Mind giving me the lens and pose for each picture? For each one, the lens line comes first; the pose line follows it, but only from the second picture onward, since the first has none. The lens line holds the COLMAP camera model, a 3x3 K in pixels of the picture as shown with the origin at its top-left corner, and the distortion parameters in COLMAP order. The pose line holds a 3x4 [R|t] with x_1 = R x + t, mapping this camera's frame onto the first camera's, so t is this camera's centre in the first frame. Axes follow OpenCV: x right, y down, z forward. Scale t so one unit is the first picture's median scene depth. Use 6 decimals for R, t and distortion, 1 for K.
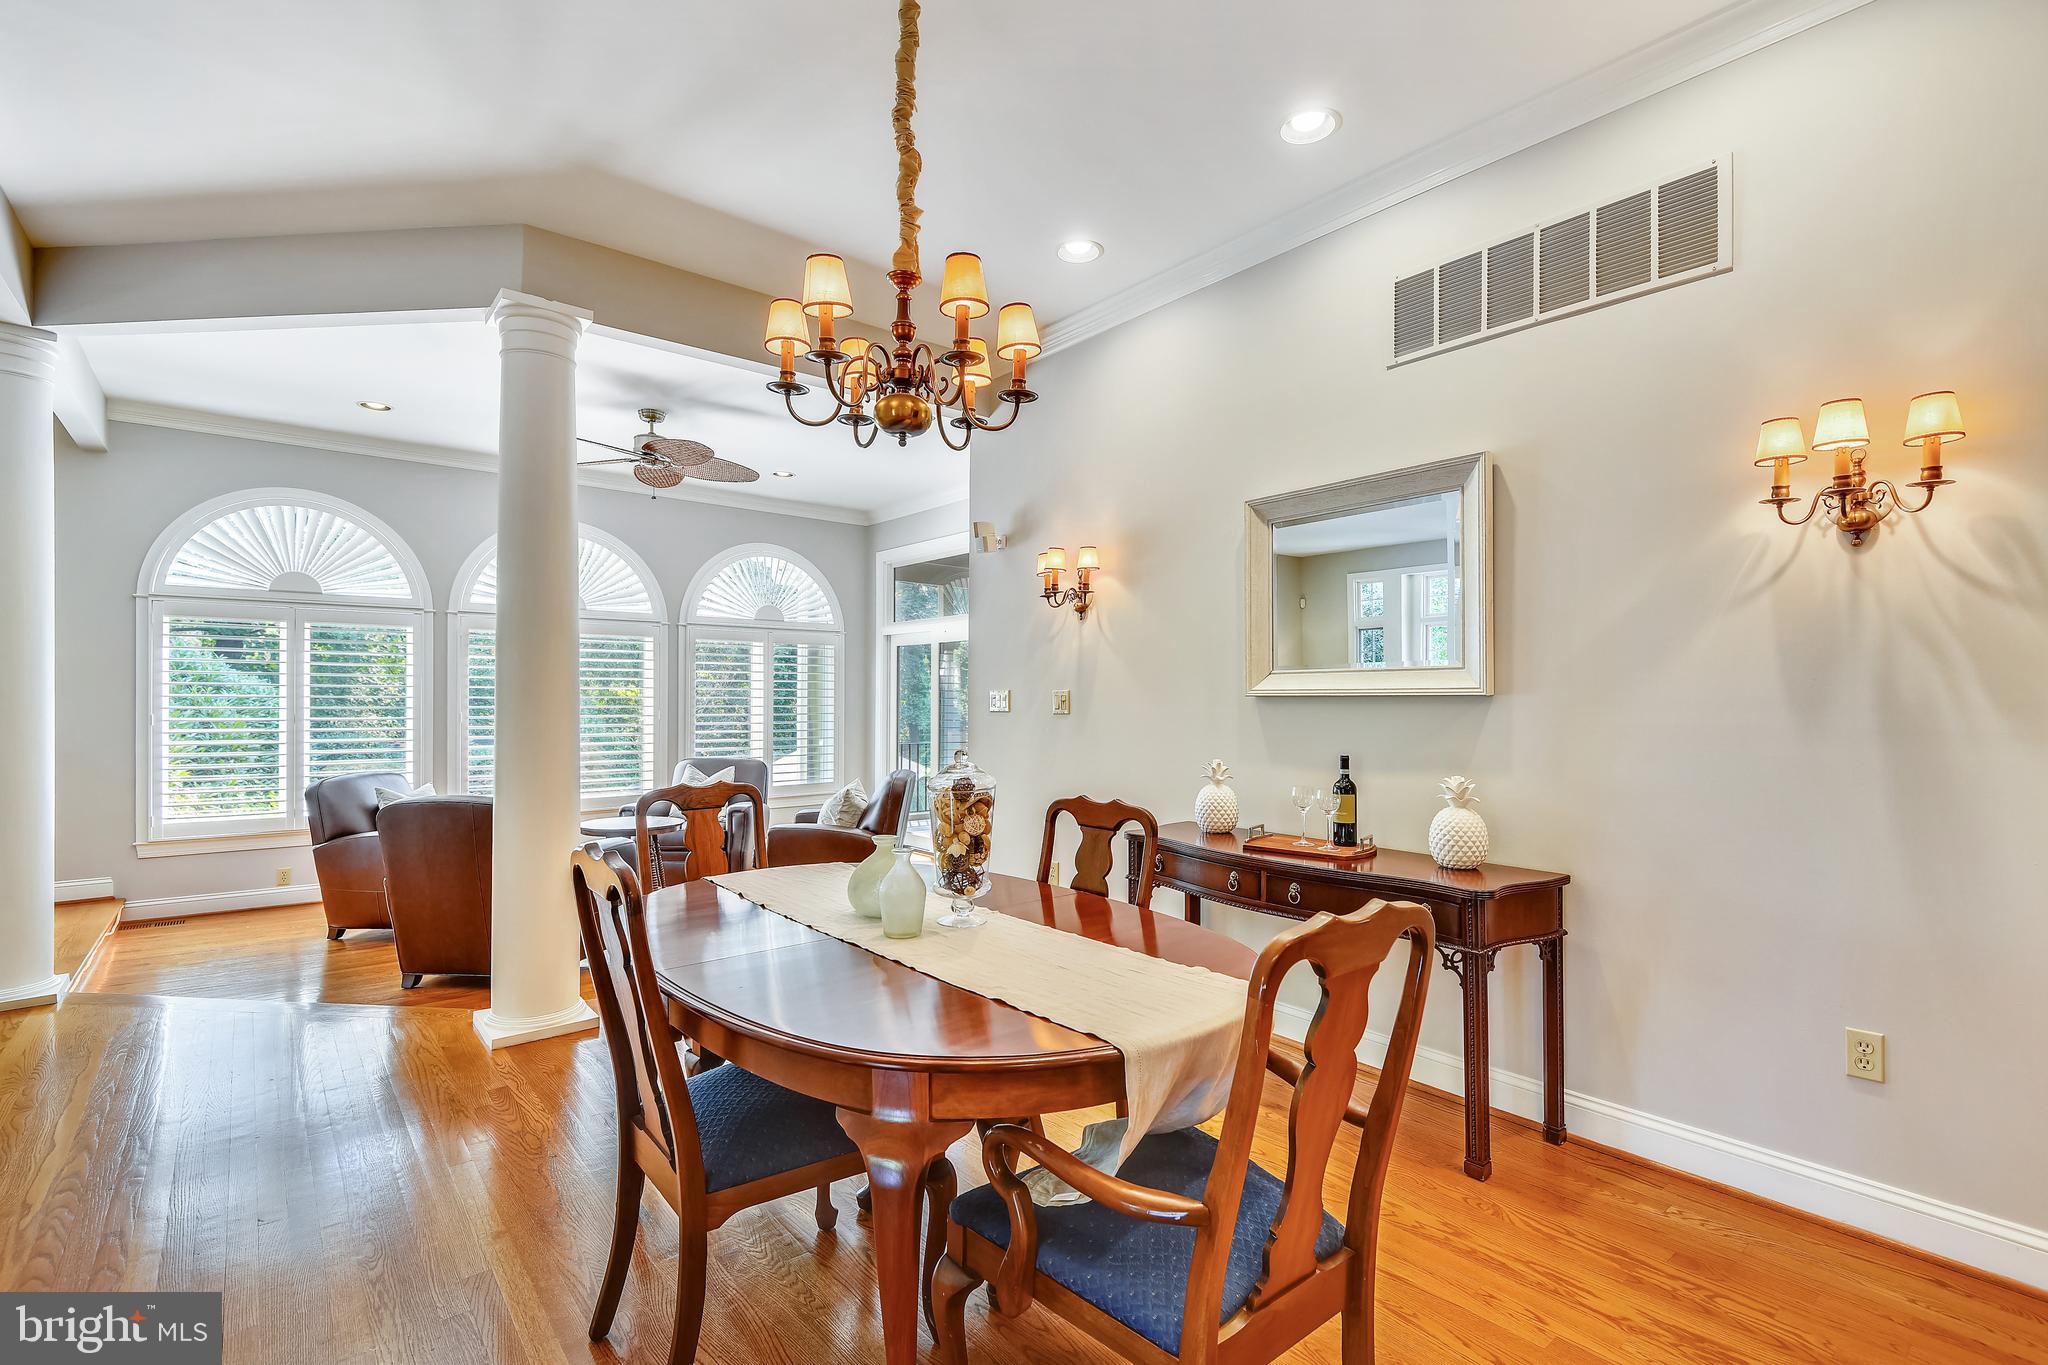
lens RADIAL K [[938.7, 0, 1028.8], [0, 938.7, 700.6], [0, 0, 1]] dist [0.011781, -0.001522]
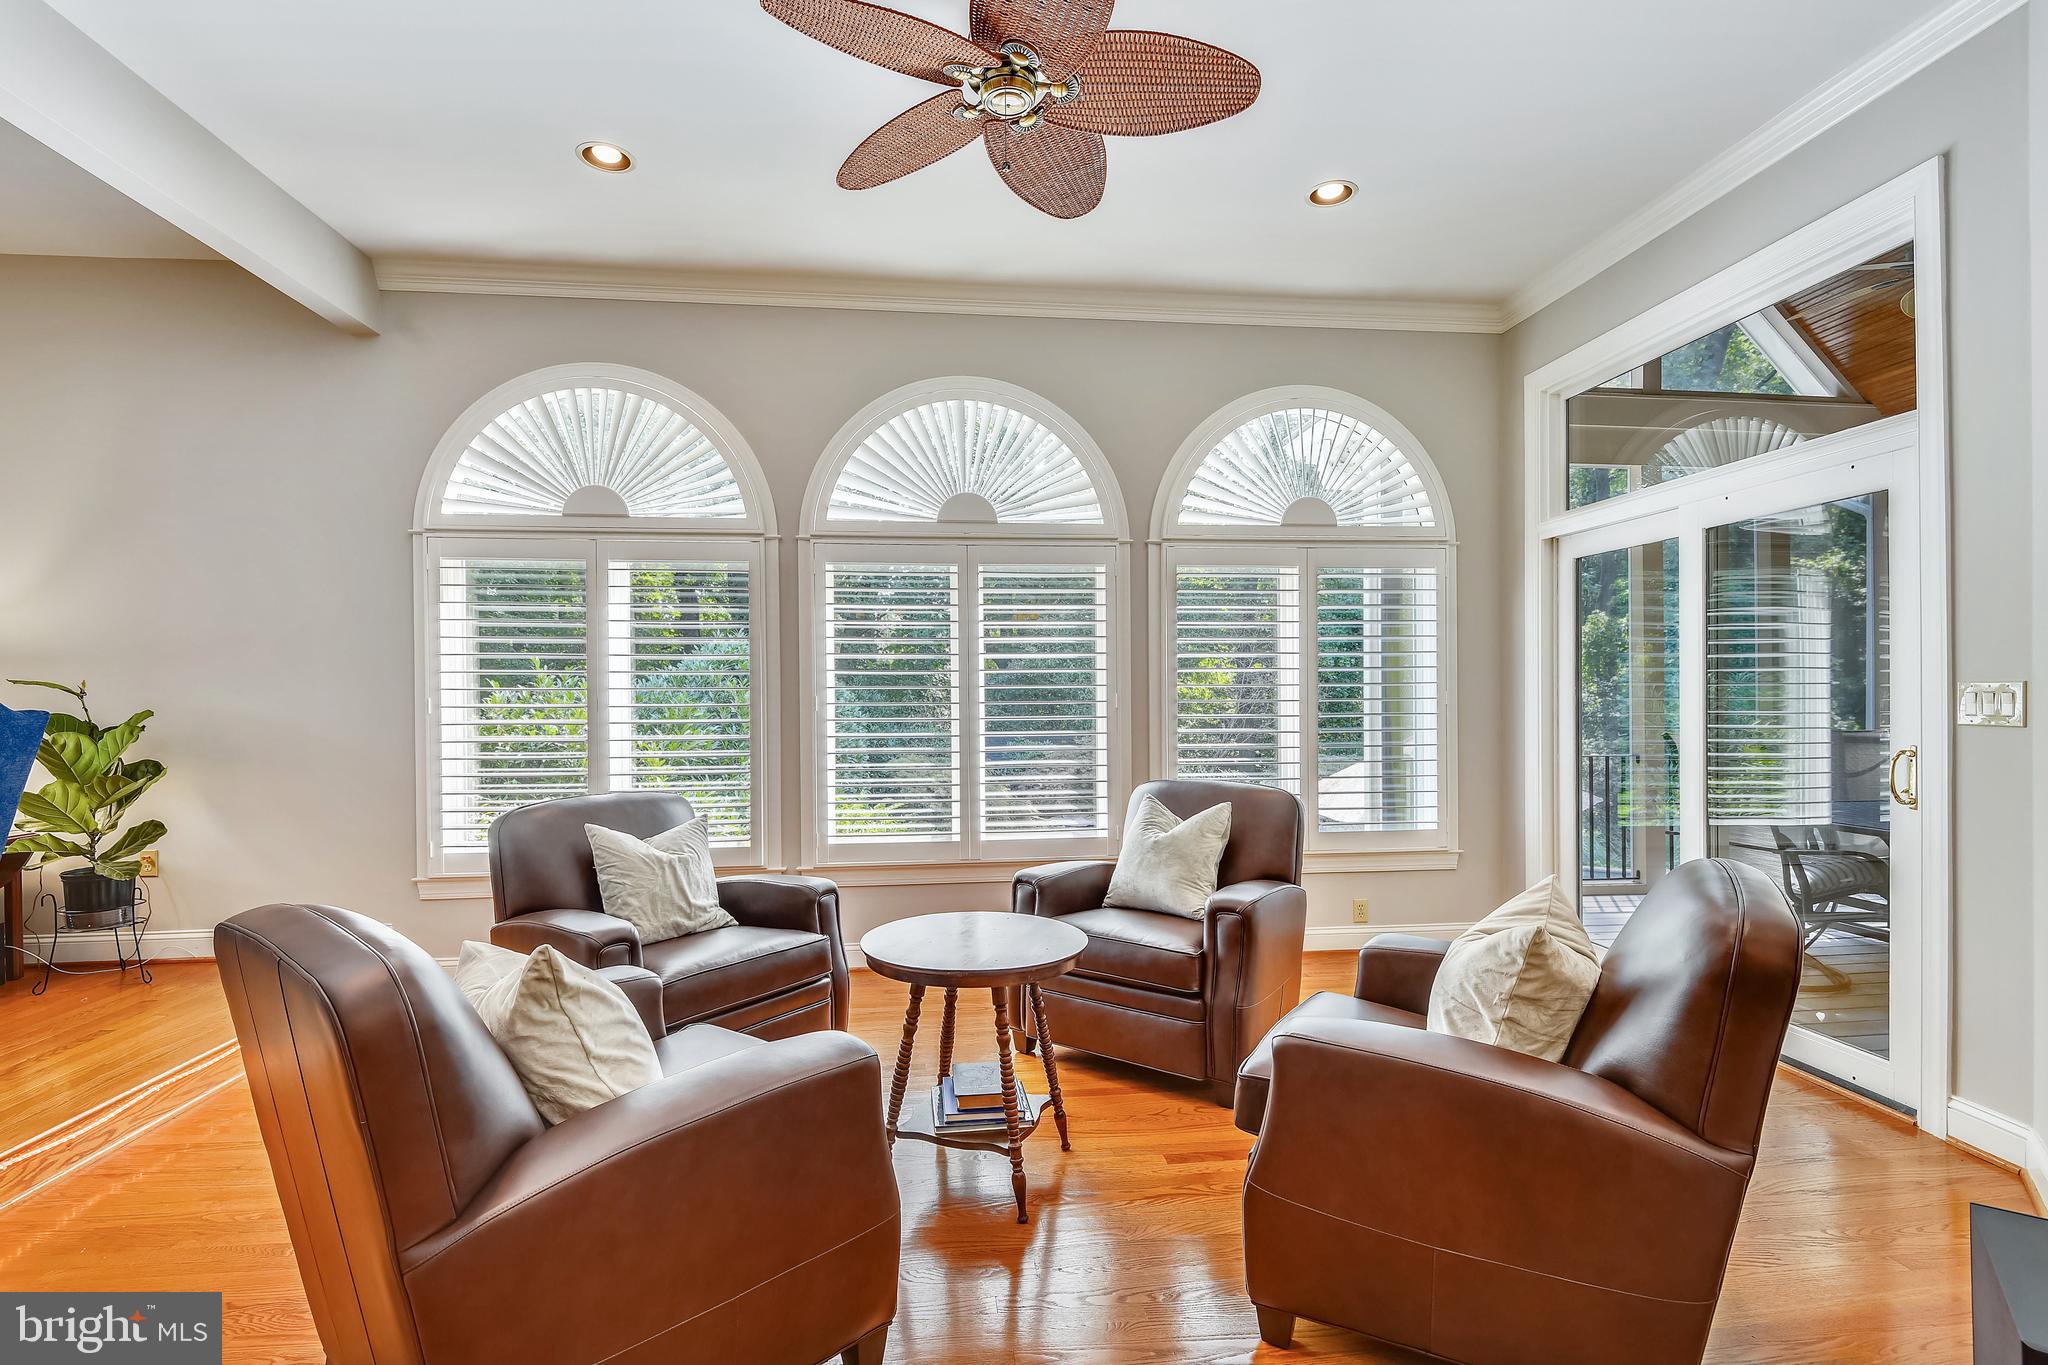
lens RADIAL K [[938.7, 0, 1034.2], [0, 938.7, 702.6], [0, 0, 1]] dist [0.011781, -0.001522]
pose [[0.837298, -0.007175, -0.546700, -0.115478], [0.008119, 0.999967, -0.000689, 0.015673], [0.546686, -0.003862, 0.837329, 0.468633]]
